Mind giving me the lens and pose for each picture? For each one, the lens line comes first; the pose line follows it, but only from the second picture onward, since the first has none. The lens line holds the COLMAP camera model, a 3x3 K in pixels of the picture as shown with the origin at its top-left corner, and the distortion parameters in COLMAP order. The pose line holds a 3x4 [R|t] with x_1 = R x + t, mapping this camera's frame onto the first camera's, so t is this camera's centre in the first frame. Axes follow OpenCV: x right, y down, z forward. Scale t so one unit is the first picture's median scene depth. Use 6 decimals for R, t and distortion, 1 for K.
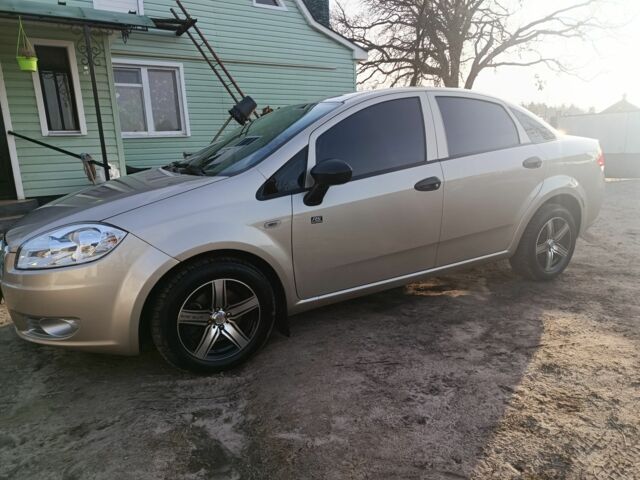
lens RADIAL K [[449.9, 0, 320.0], [0, 449.9, 240.0], [0, 0, 1]] dist [0.052576, -0.055753]
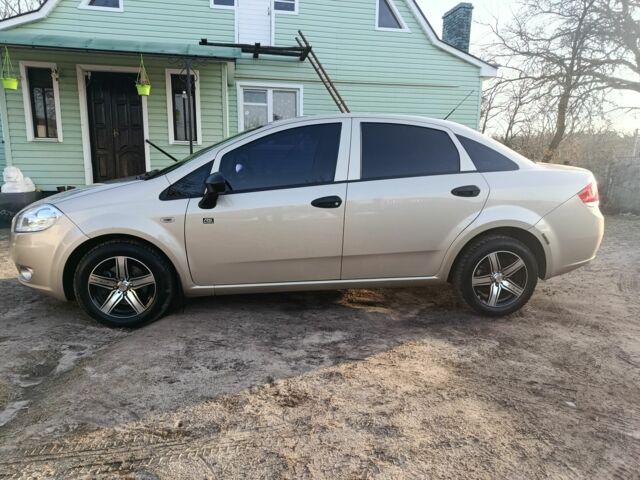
lens RADIAL K [[449.9, 0, 320.0], [0, 449.9, 240.0], [0, 0, 1]] dist [0.052576, -0.055753]
pose [[0.920451, 0.117402, -0.372810, 0.696406], [-0.128249, 0.991732, -0.004334, -0.025836], [0.369219, 0.051802, 0.927898, -0.024384]]
